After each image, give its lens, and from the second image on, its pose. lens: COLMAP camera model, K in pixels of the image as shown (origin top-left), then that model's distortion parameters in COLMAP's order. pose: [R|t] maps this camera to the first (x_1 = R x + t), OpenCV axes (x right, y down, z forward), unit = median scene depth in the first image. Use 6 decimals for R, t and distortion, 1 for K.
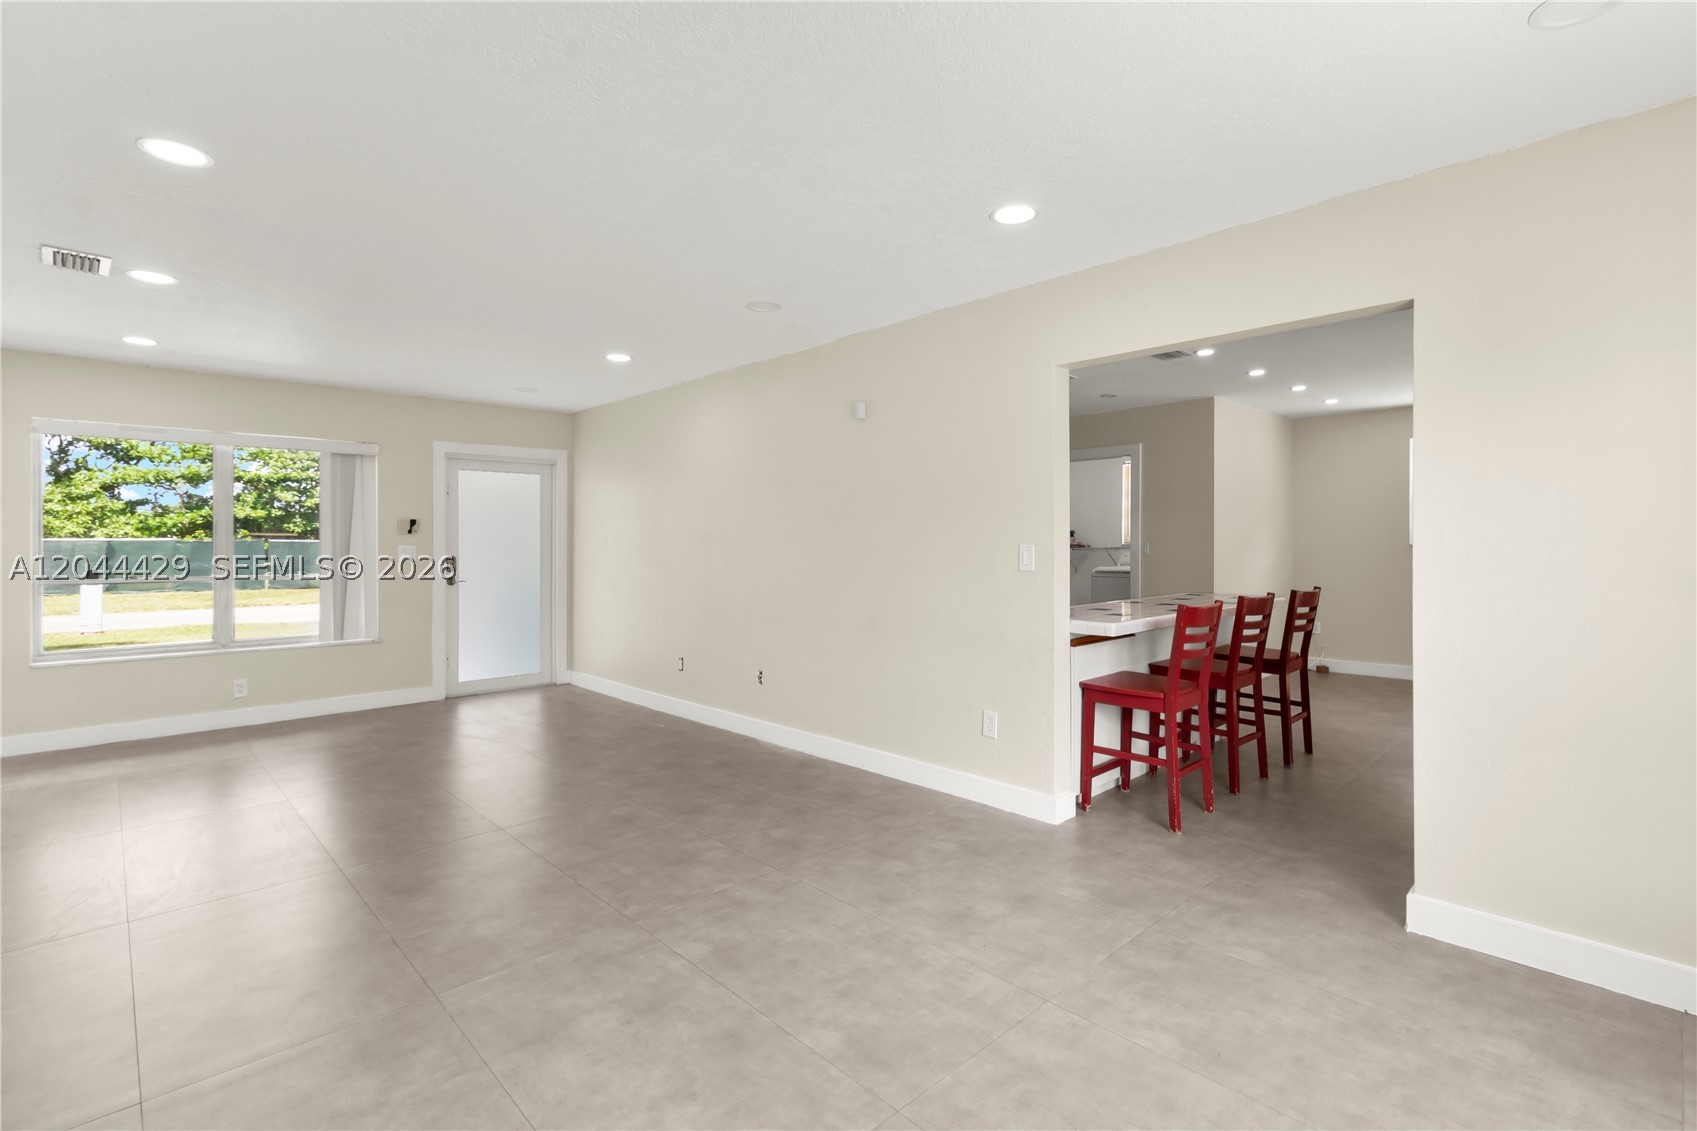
lens RADIAL K [[784.9, 0, 859.4], [0, 784.9, 544.8], [0, 0, 1]] dist [0.001634, -0.000058]
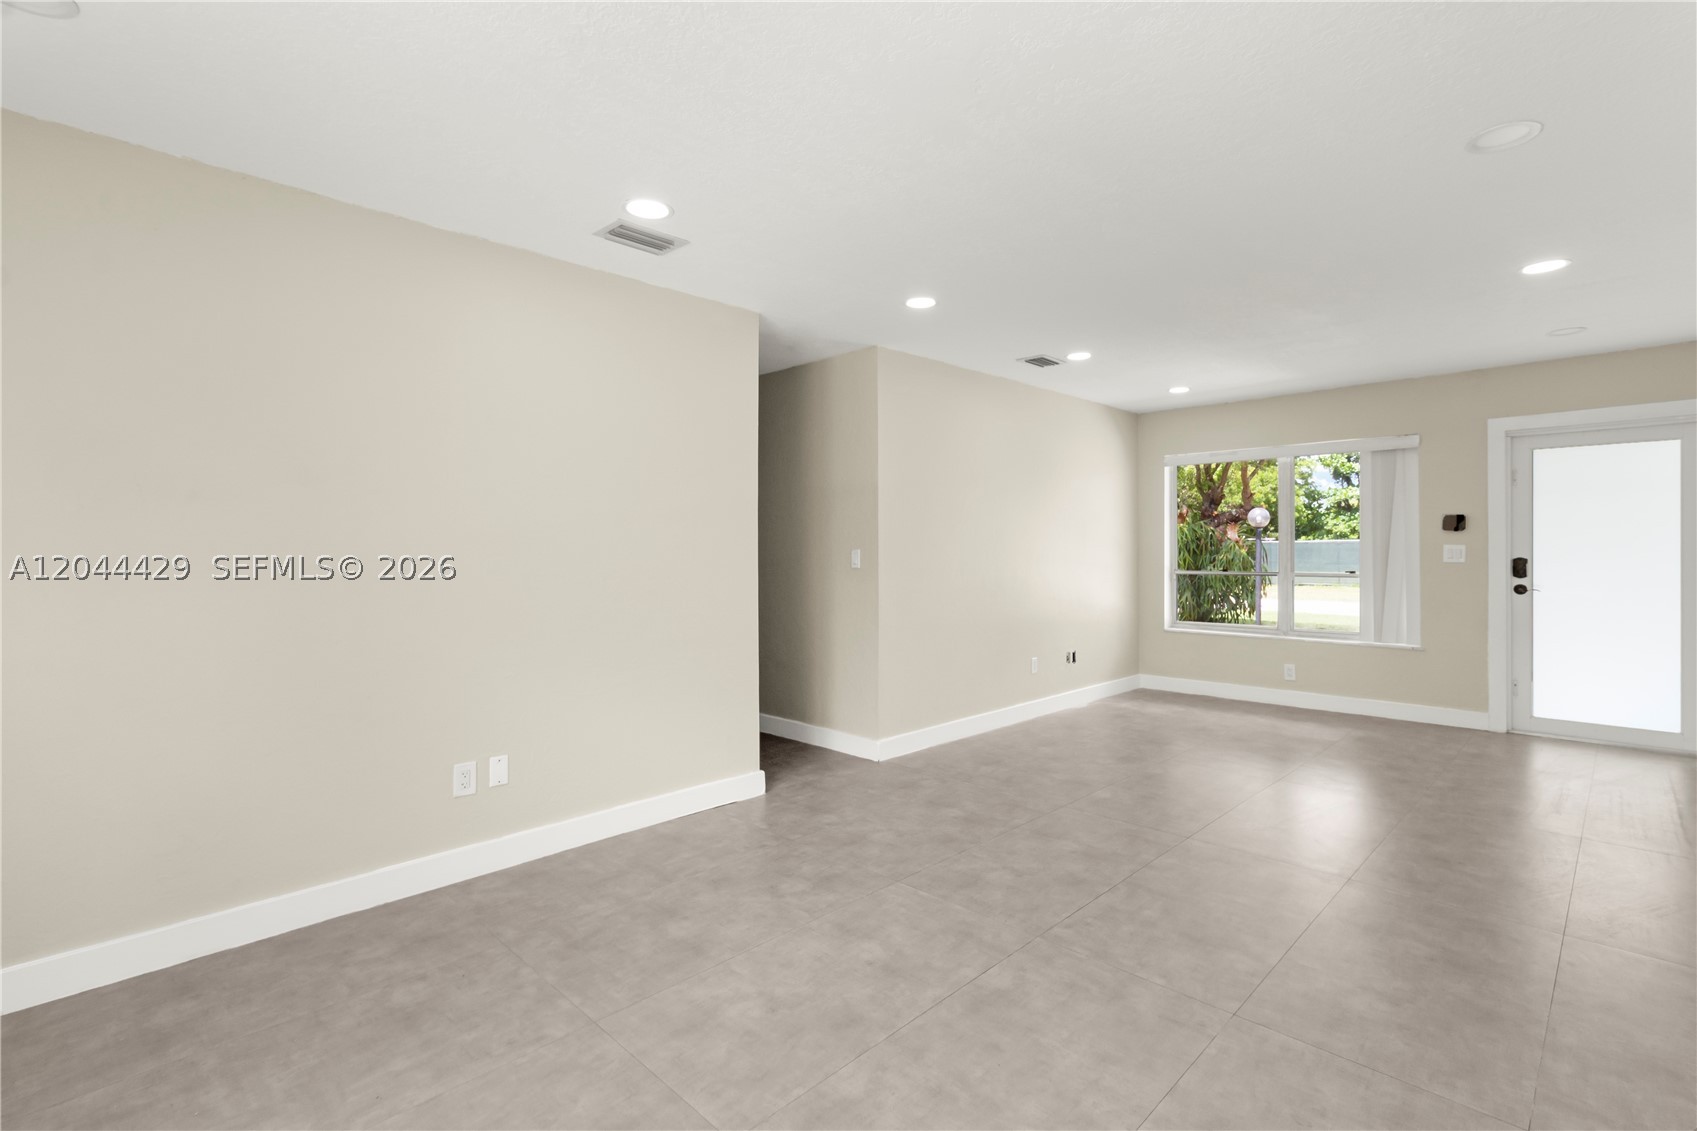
lens RADIAL K [[784.9, 0, 859.4], [0, 784.9, 544.8], [0, 0, 1]] dist [0.001634, -0.000058]
pose [[0.031102, -0.000704, -0.999516, 0.311387], [0.002624, 0.999996, -0.000623, -0.000479], [0.999513, -0.002604, 0.031104, 0.348844]]
